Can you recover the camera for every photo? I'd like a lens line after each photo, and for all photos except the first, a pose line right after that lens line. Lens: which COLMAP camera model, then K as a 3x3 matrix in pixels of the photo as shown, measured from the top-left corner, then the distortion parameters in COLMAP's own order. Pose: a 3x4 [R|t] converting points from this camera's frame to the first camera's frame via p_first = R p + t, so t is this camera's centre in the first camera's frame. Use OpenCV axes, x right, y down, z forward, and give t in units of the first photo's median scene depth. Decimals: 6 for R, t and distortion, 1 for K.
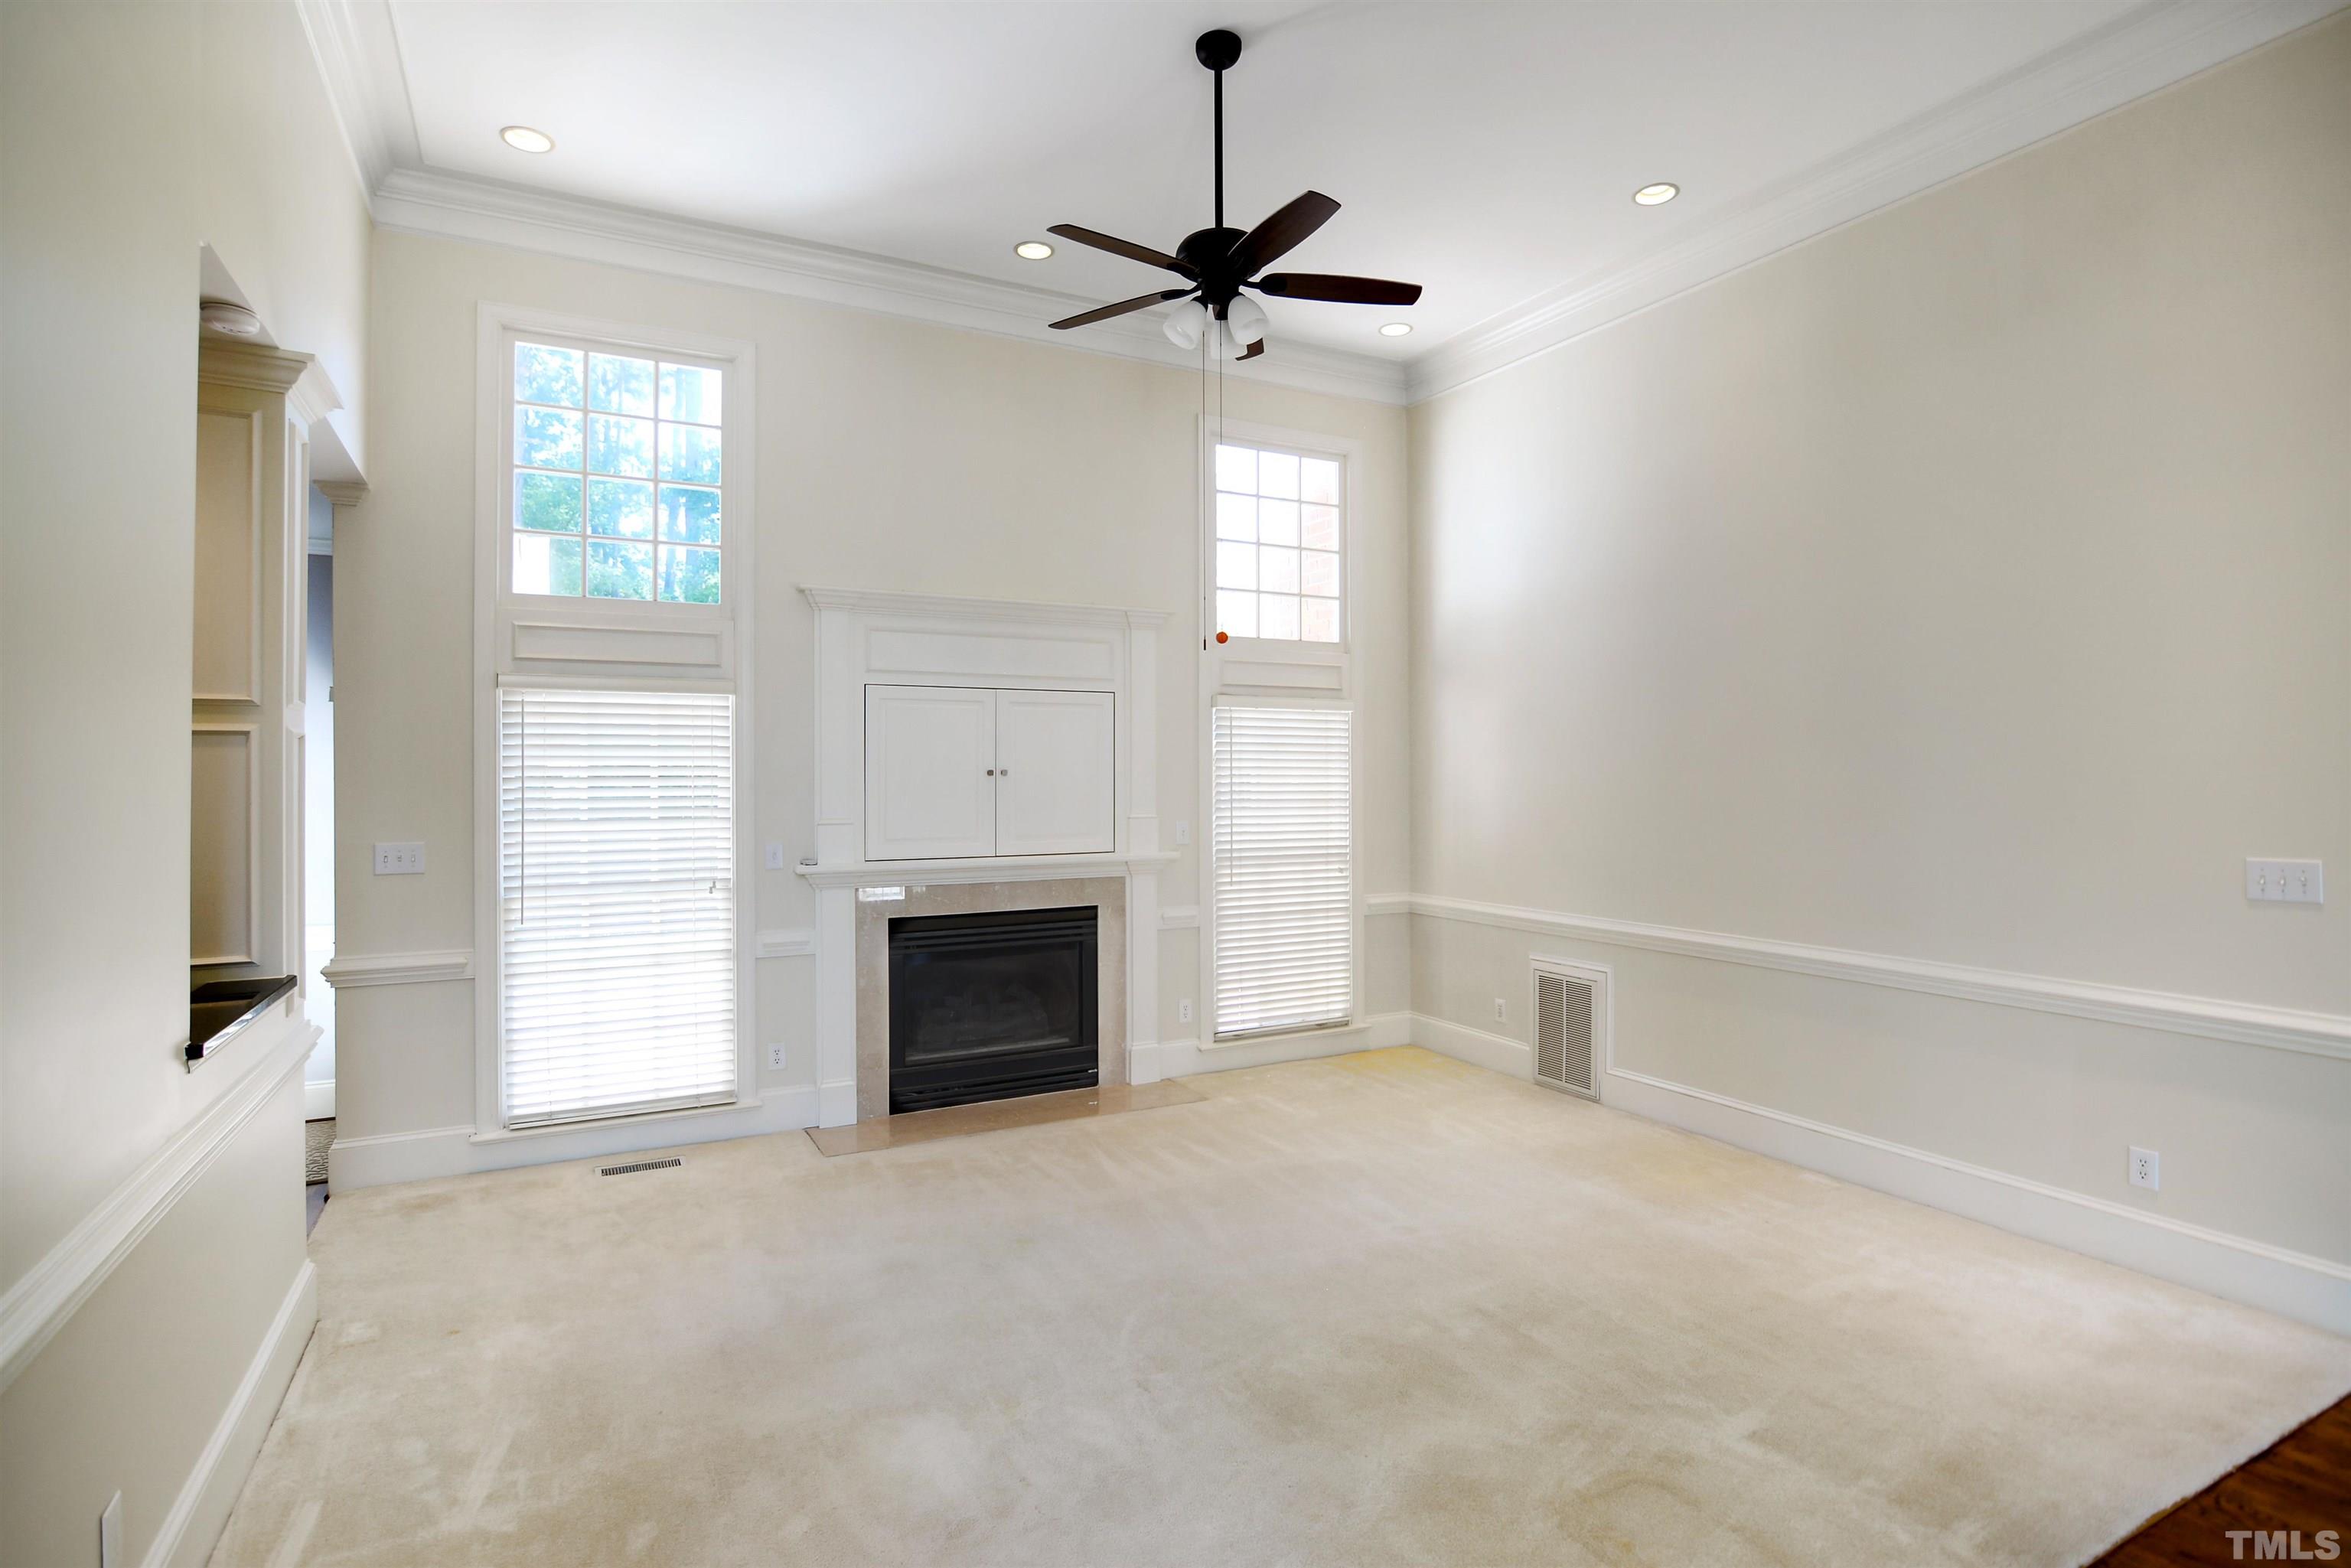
lens RADIAL K [[1158.8, 0, 1154.3], [0, 1158.8, 778.7], [0, 0, 1]] dist [-0.024192, 0.002237]
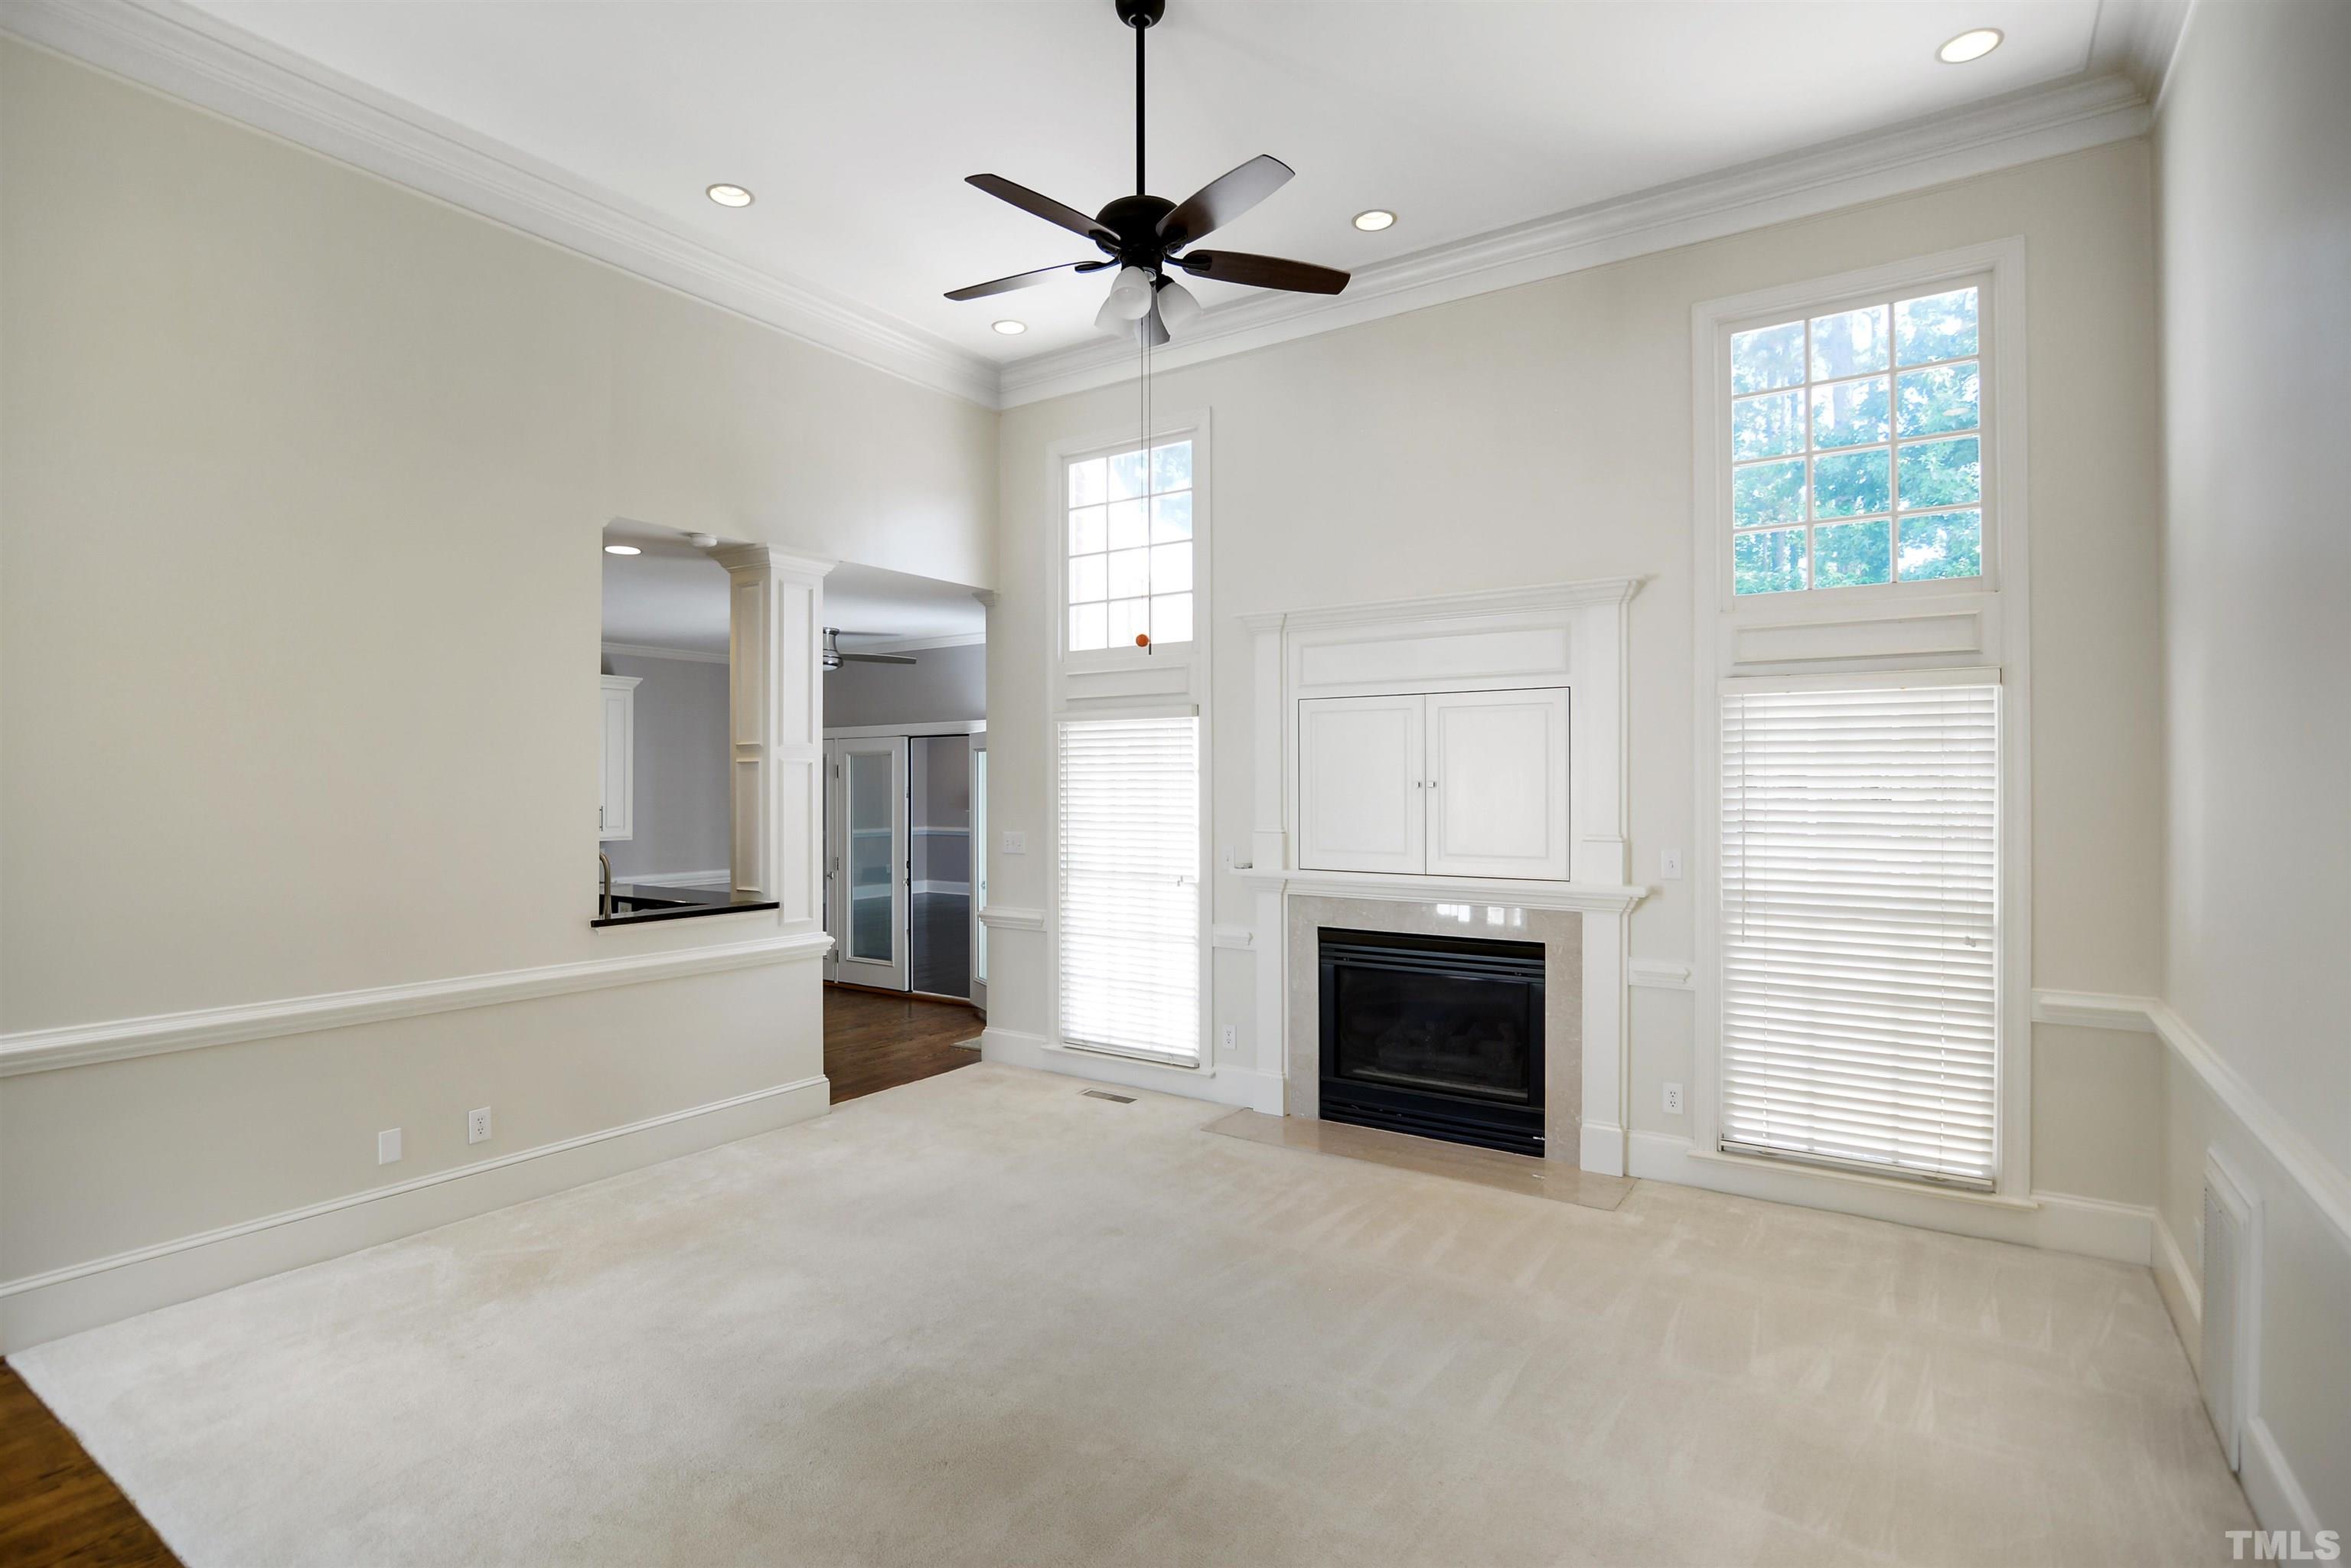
lens RADIAL K [[1158.8, 0, 1103.8], [0, 1158.8, 788.3], [0, 0, 1]] dist [-0.024192, 0.002237]
pose [[0.454476, 0.008032, -0.890723, 0.549803], [0.001297, 0.999952, 0.009679, -0.011162], [0.890758, -0.005554, 0.454444, 0.337653]]
